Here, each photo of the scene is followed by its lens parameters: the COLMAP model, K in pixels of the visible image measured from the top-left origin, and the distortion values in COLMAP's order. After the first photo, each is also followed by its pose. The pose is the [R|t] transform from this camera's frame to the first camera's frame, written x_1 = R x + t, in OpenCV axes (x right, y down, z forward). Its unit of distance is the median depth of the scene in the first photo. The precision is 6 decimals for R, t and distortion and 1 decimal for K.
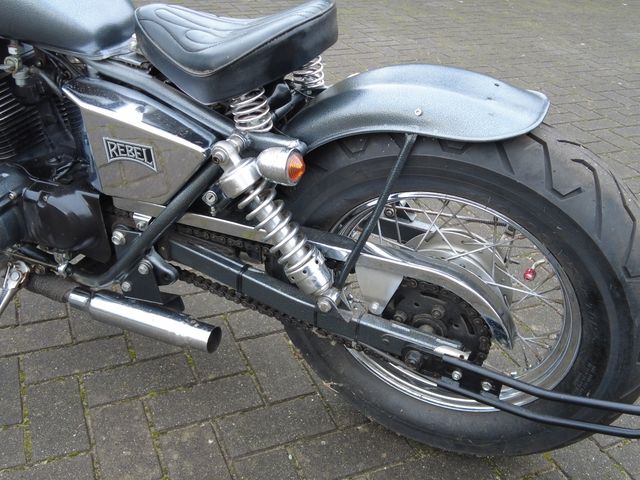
lens RADIAL K [[662.4, 0, 320.1], [0, 662.4, 239.5], [0, 0, 1]] dist [-0.029953, 0.000000]
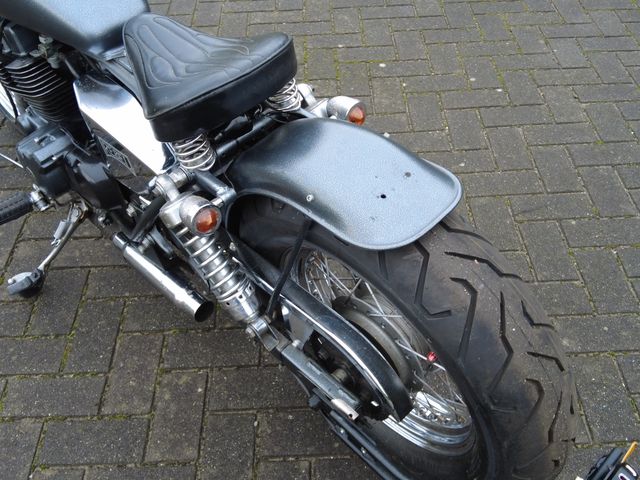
lens RADIAL K [[662.4, 0, 320.9], [0, 662.4, 239.6], [0, 0, 1]] dist [-0.029953, 0.000000]
pose [[0.936237, 0.193147, -0.293521, 0.383134], [-0.119370, 0.960519, 0.251303, -0.314050], [0.330472, -0.200241, 0.922330, 0.064851]]
